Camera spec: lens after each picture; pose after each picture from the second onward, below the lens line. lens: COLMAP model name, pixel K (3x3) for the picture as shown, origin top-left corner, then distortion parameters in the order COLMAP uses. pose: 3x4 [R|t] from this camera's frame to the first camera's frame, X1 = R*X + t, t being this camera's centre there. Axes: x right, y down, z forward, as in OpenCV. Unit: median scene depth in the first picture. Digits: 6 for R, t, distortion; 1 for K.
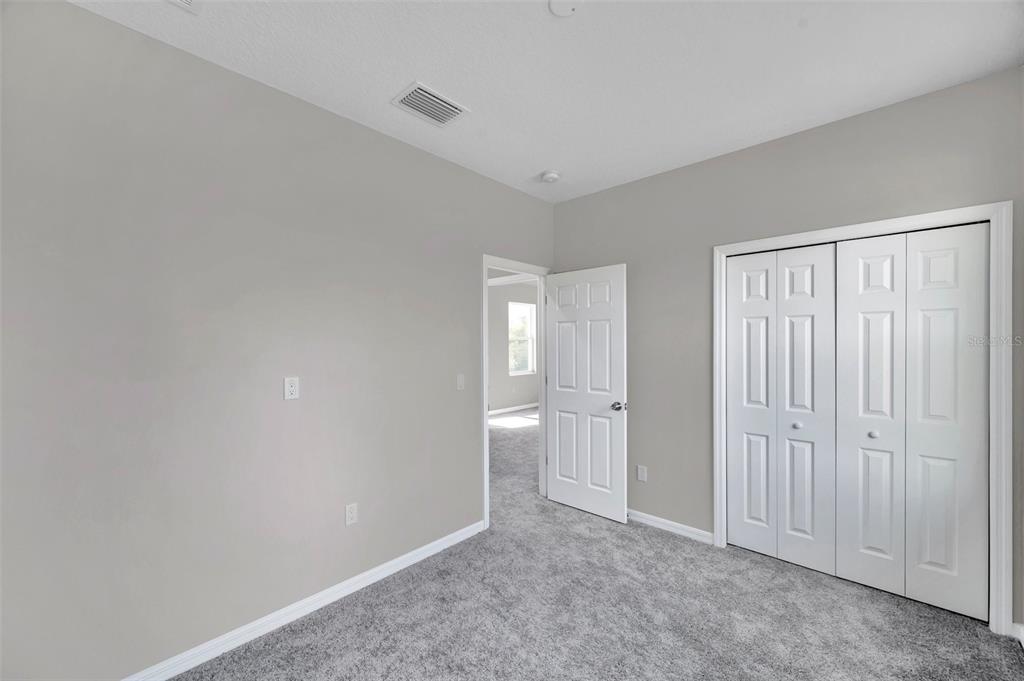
lens RADIAL K [[407.6, 0, 516.8], [0, 407.6, 341.4], [0, 0, 1]] dist [0.000464, 0.000216]
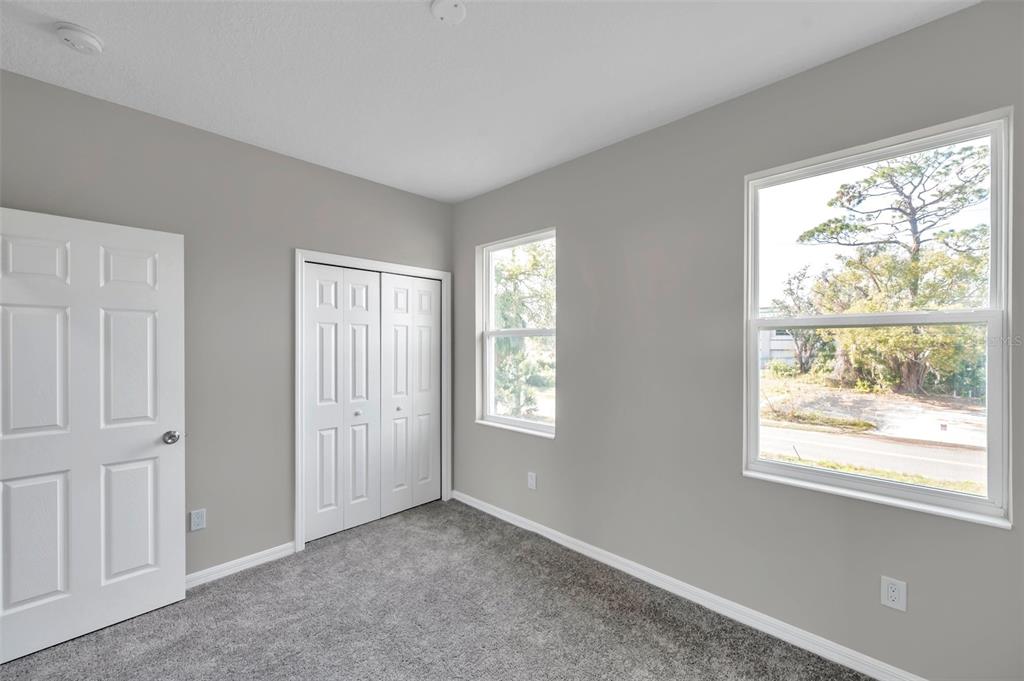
lens RADIAL K [[407.6, 0, 514.8], [0, 407.6, 341.9], [0, 0, 1]] dist [0.000464, 0.000216]
pose [[0.023852, 0.012812, 0.999633, -0.485584], [-0.001797, 0.999917, -0.012772, 0.005304], [-0.999714, -0.001492, 0.023873, 0.447198]]
